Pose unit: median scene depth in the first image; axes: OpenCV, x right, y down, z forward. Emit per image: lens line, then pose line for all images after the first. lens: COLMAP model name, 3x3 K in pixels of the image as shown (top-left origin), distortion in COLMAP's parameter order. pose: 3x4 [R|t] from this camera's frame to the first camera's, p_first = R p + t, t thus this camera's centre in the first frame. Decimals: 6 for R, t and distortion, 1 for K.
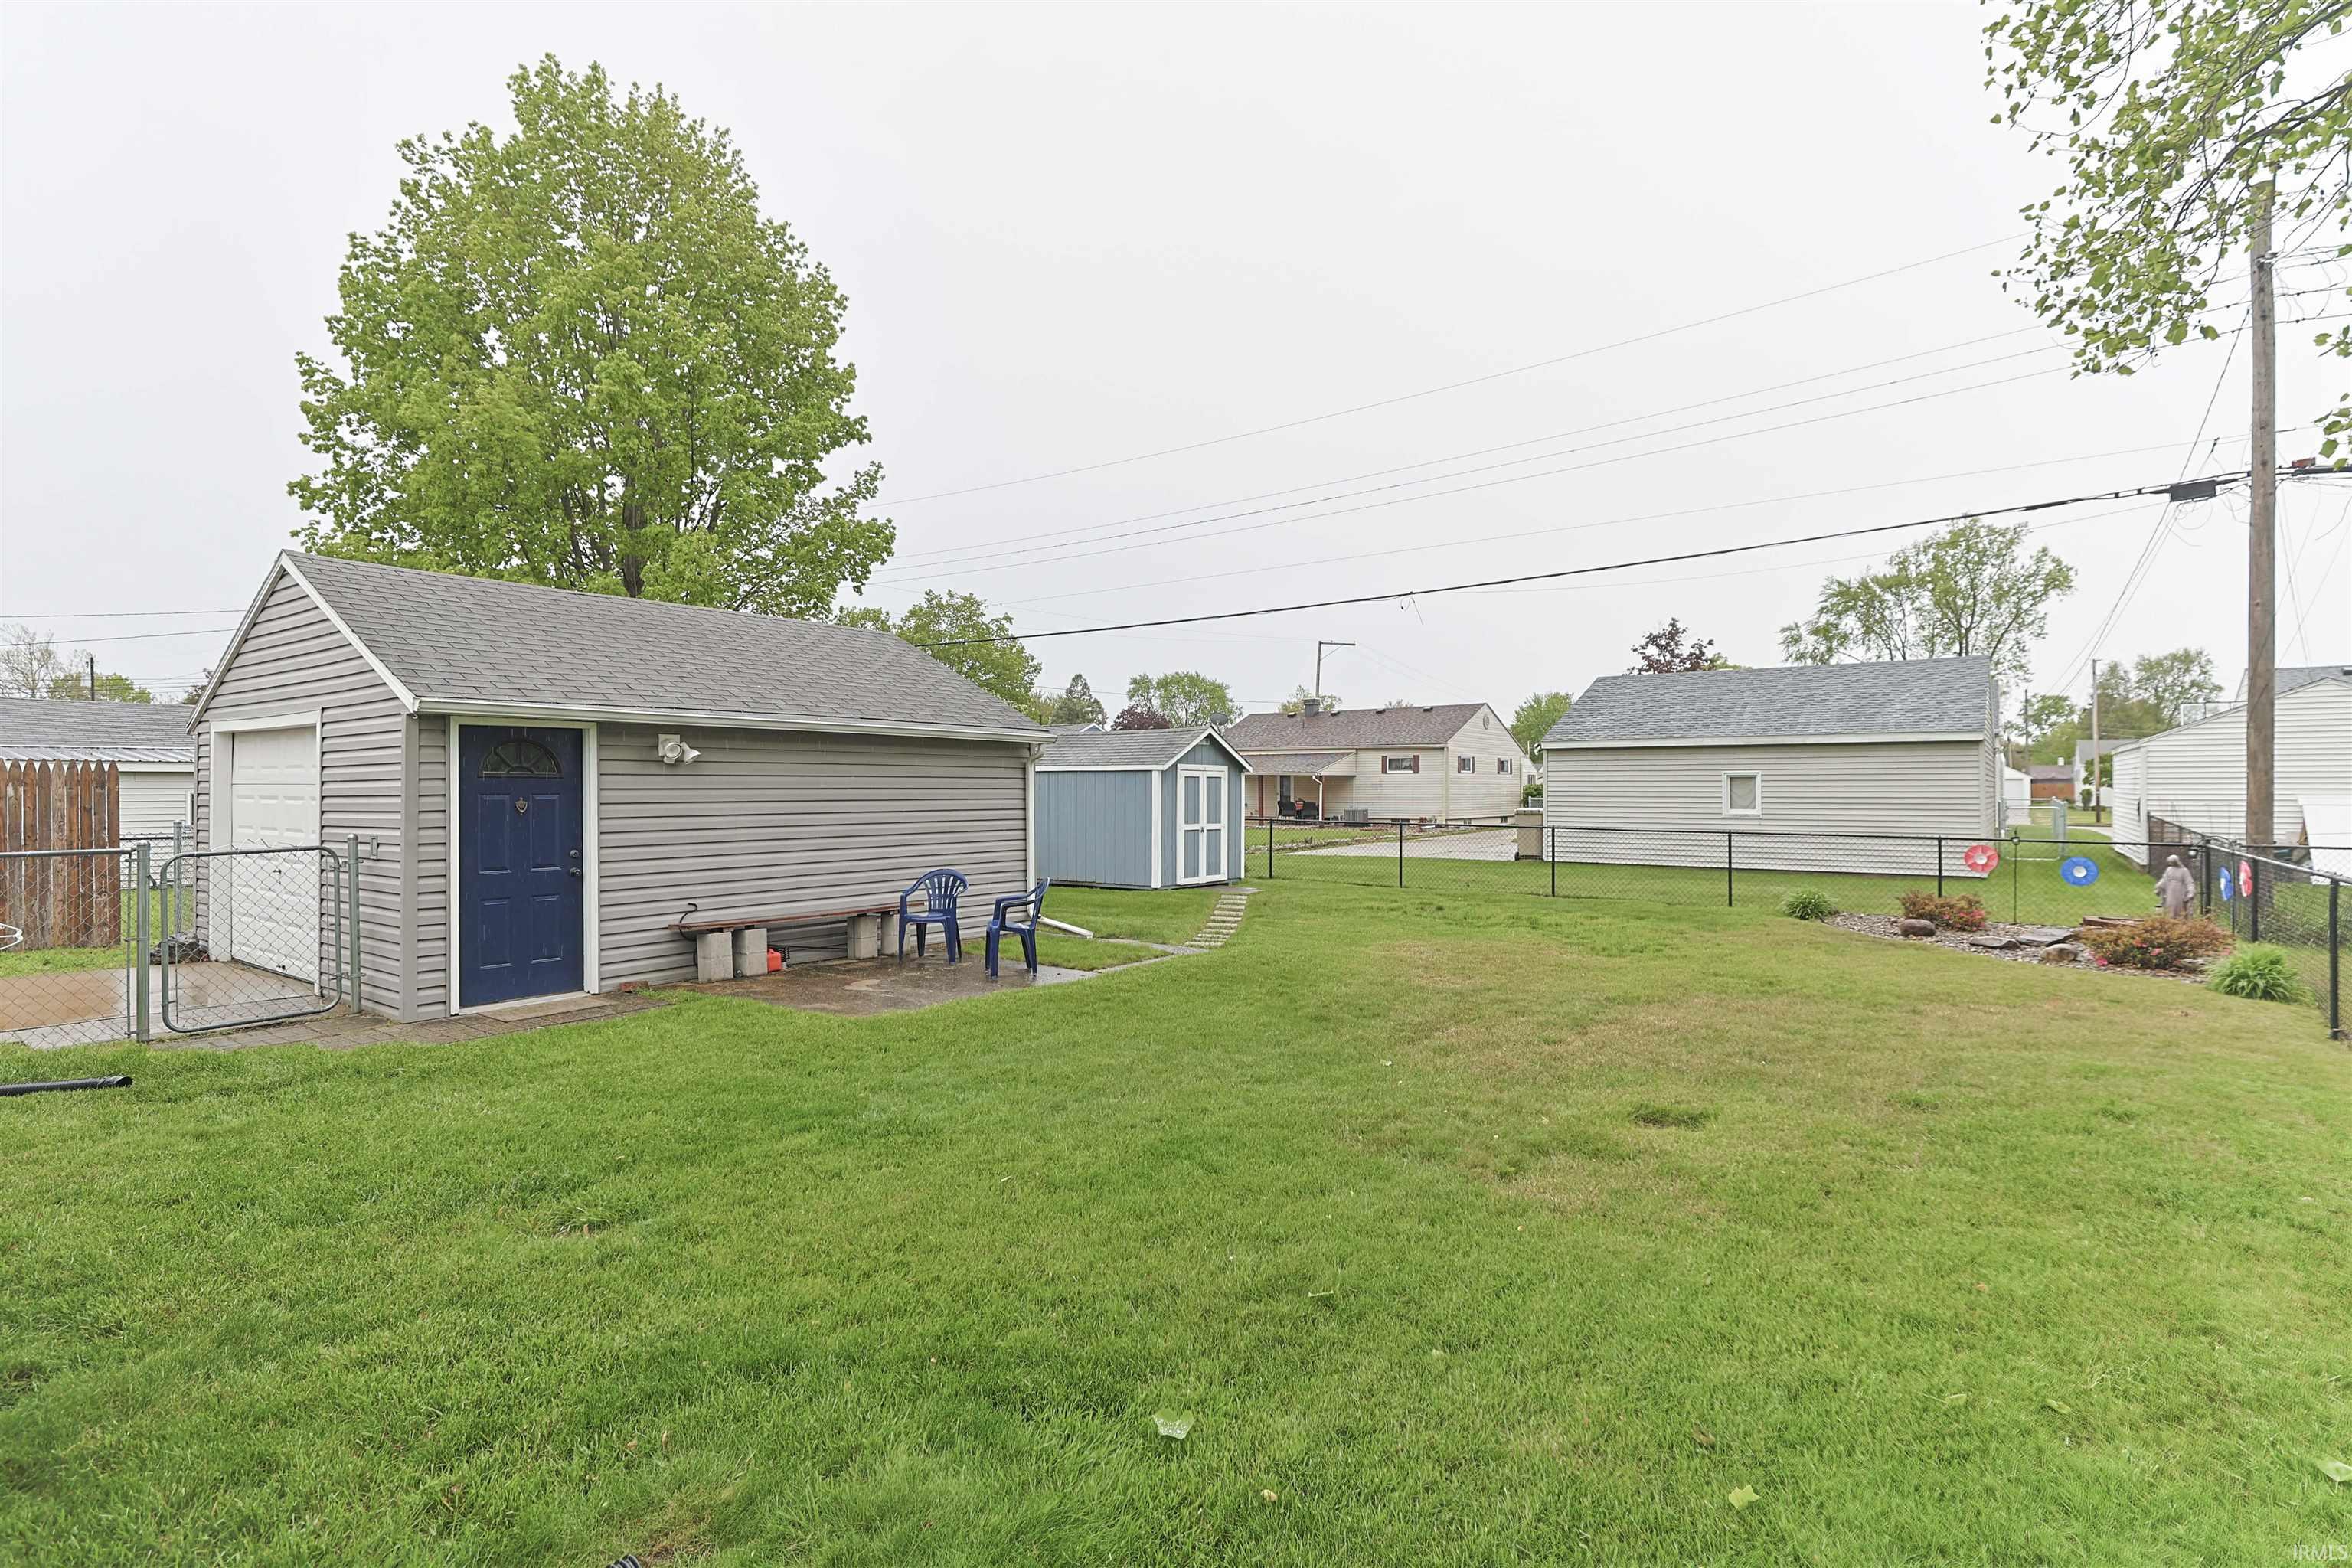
lens RADIAL K [[1123.3, 0, 1193.1], [0, 1123.3, 791.1], [0, 0, 1]] dist [-0.022195, 0.003119]
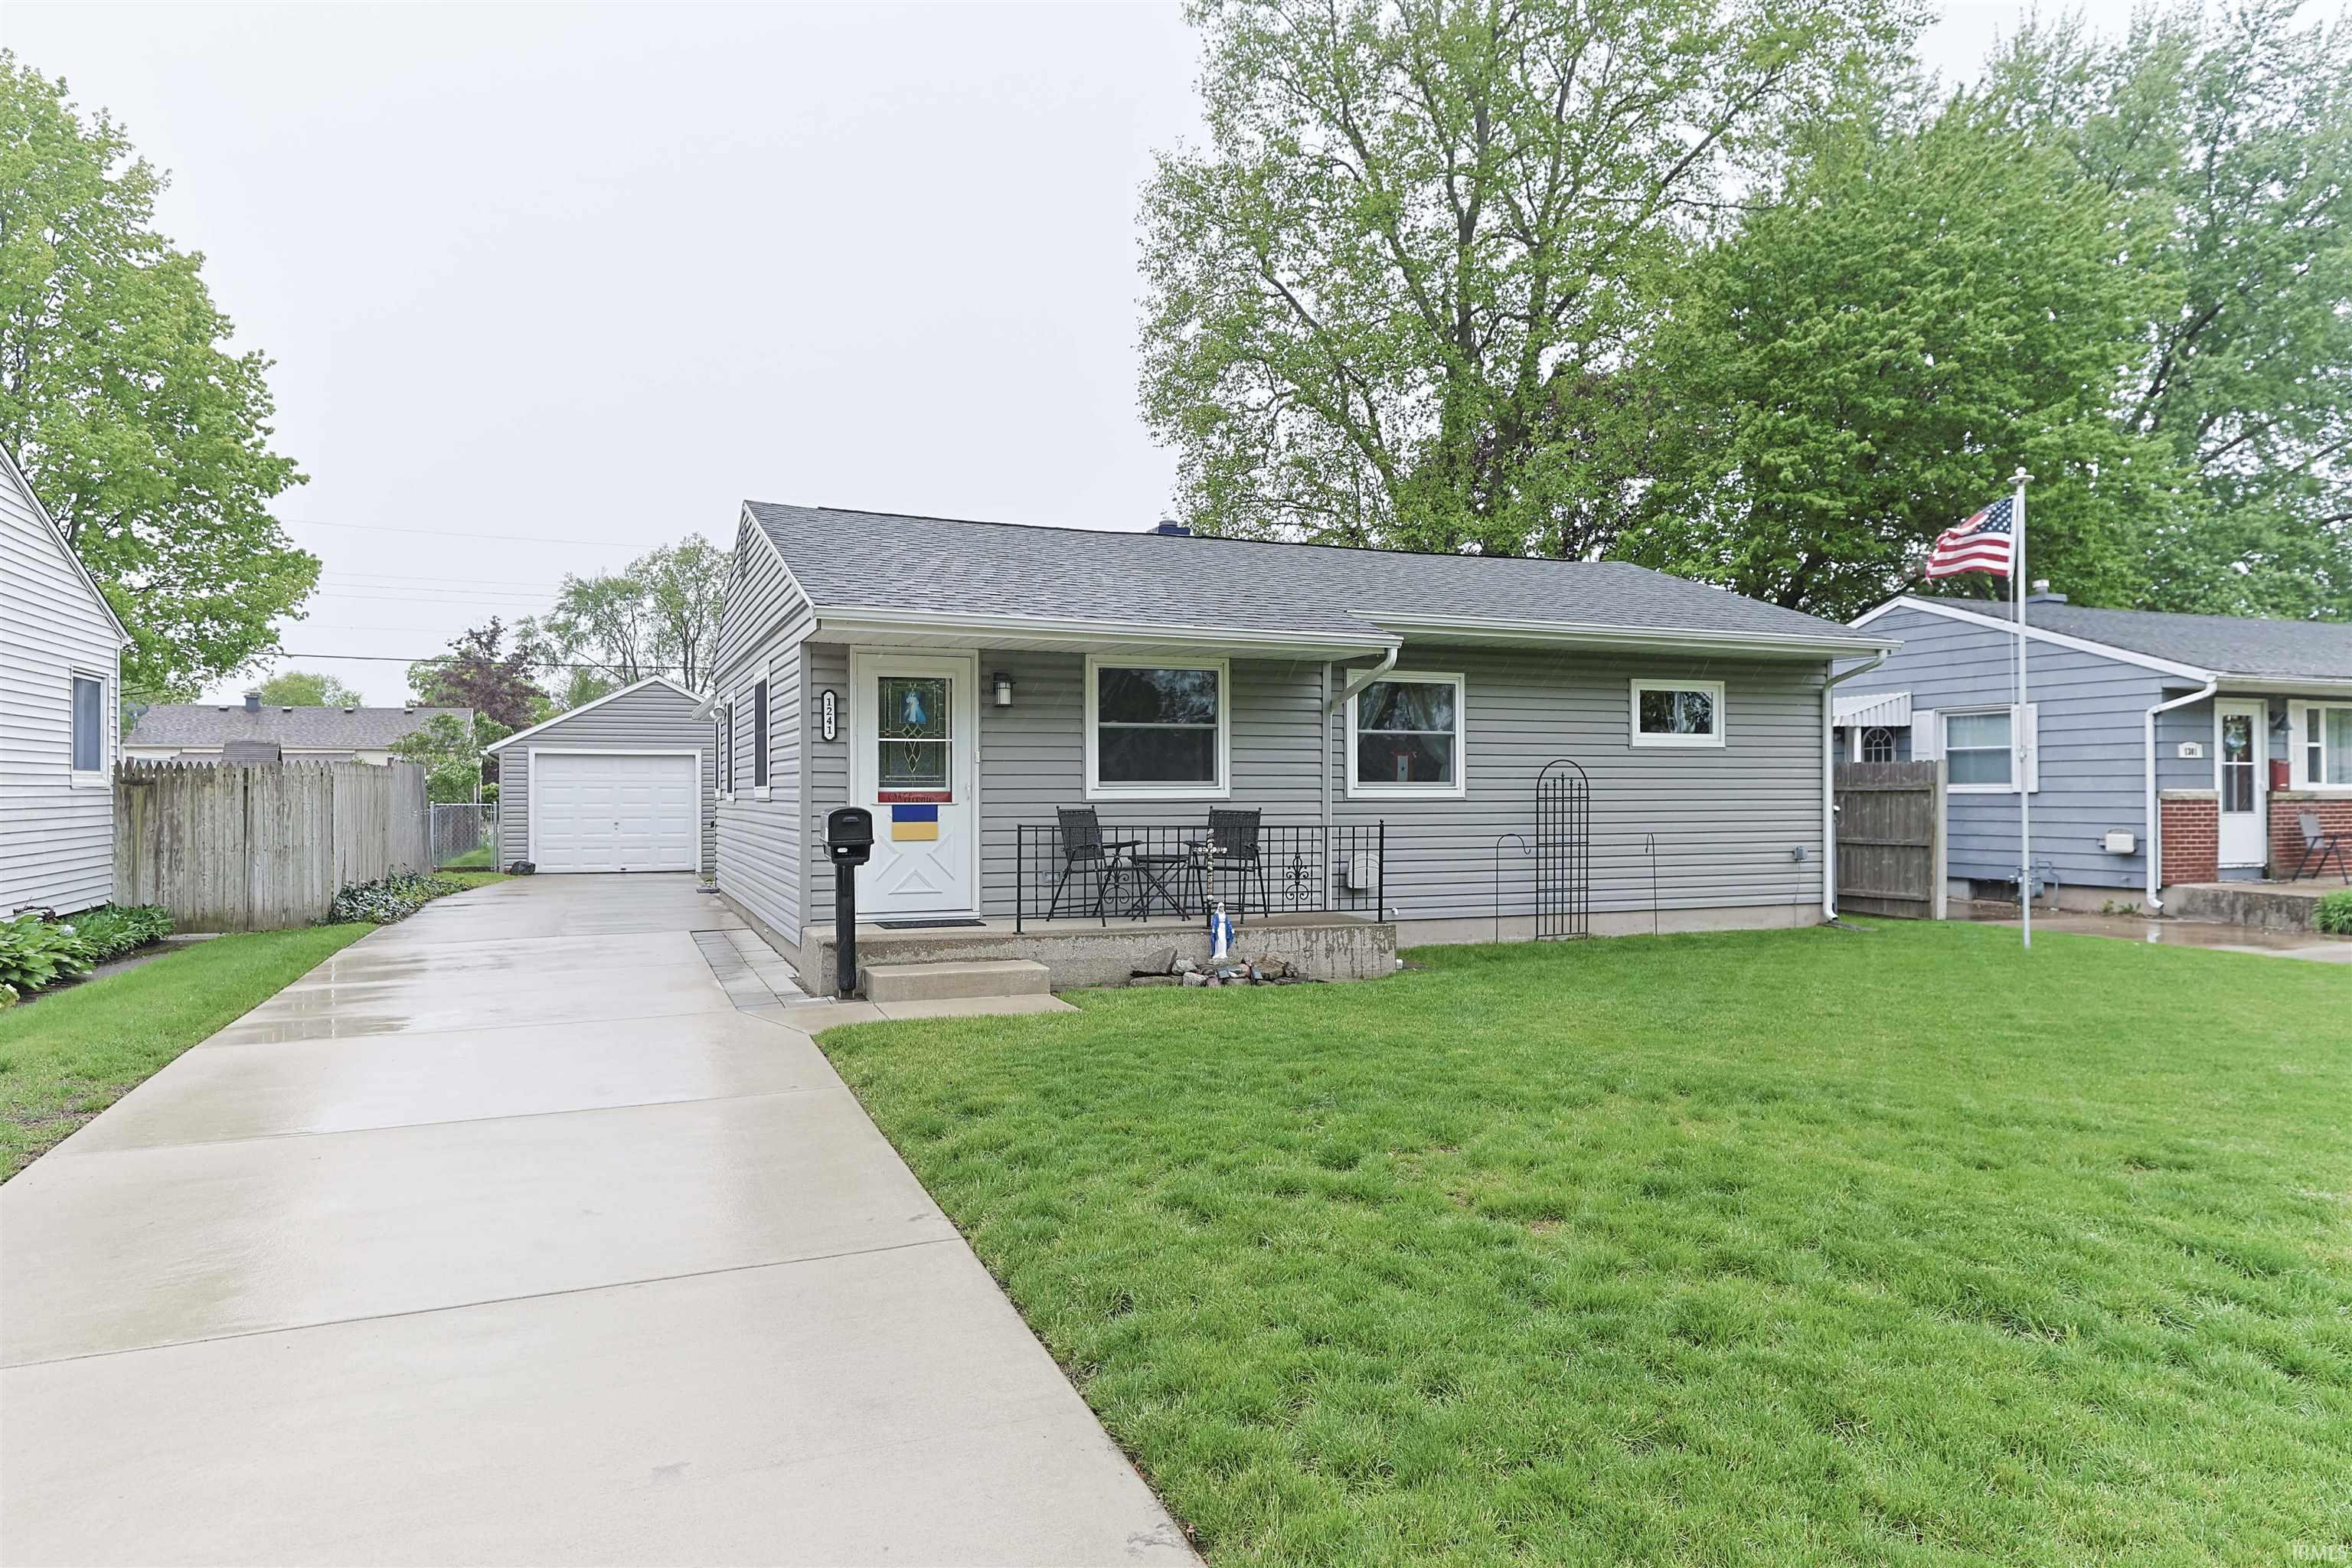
lens RADIAL K [[1387.0, 0, 1179.0], [0, 1387.0, 783.1], [0, 0, 1]] dist [0.001989, 0.000114]
pose [[0.524251, -0.004004, 0.851555, -0.988678], [0.012900, 0.999912, -0.003240, 0.010158], [-0.851466, 0.012683, 0.524256, -0.488938]]
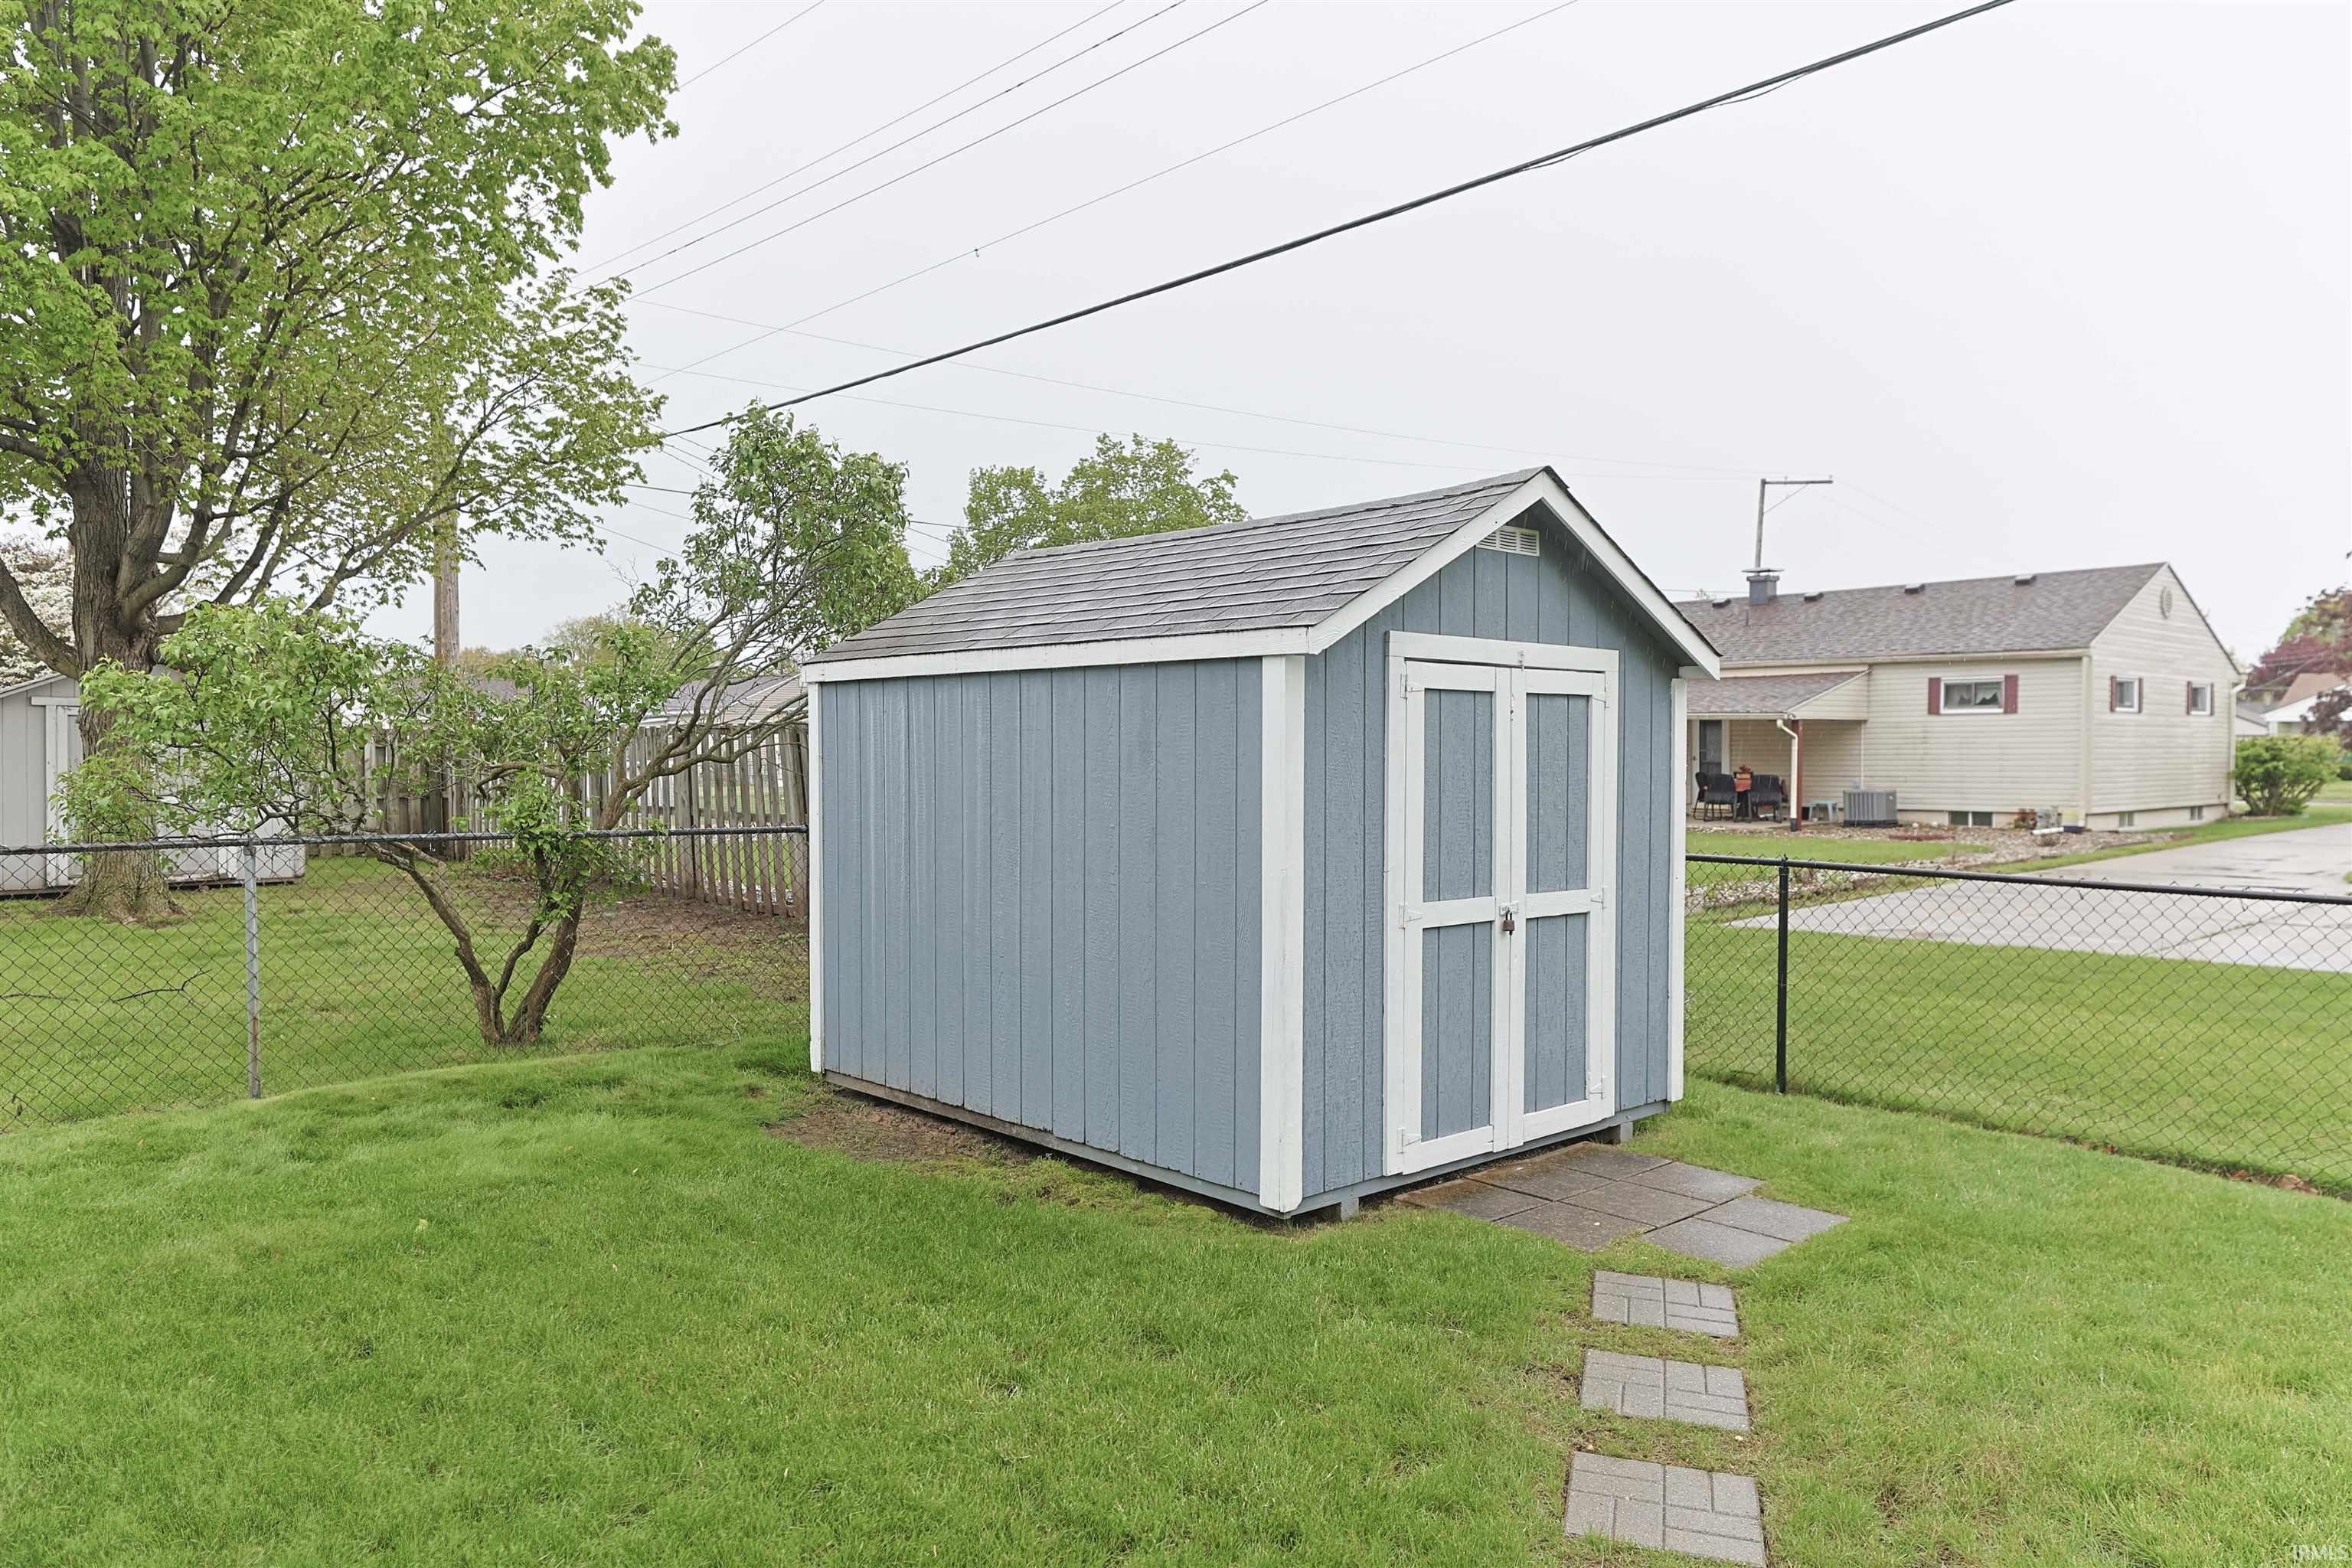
lens RADIAL K [[1615.9, 0, 1193.2], [0, 1615.9, 771.9], [0, 0, 1]] dist [-0.000432, 0.001485]
pose [[0.978680, 0.002633, -0.205374, 0.010290], [-0.000123, 0.999925, 0.012234, -0.000108], [0.205390, -0.011948, 0.978607, 0.513577]]
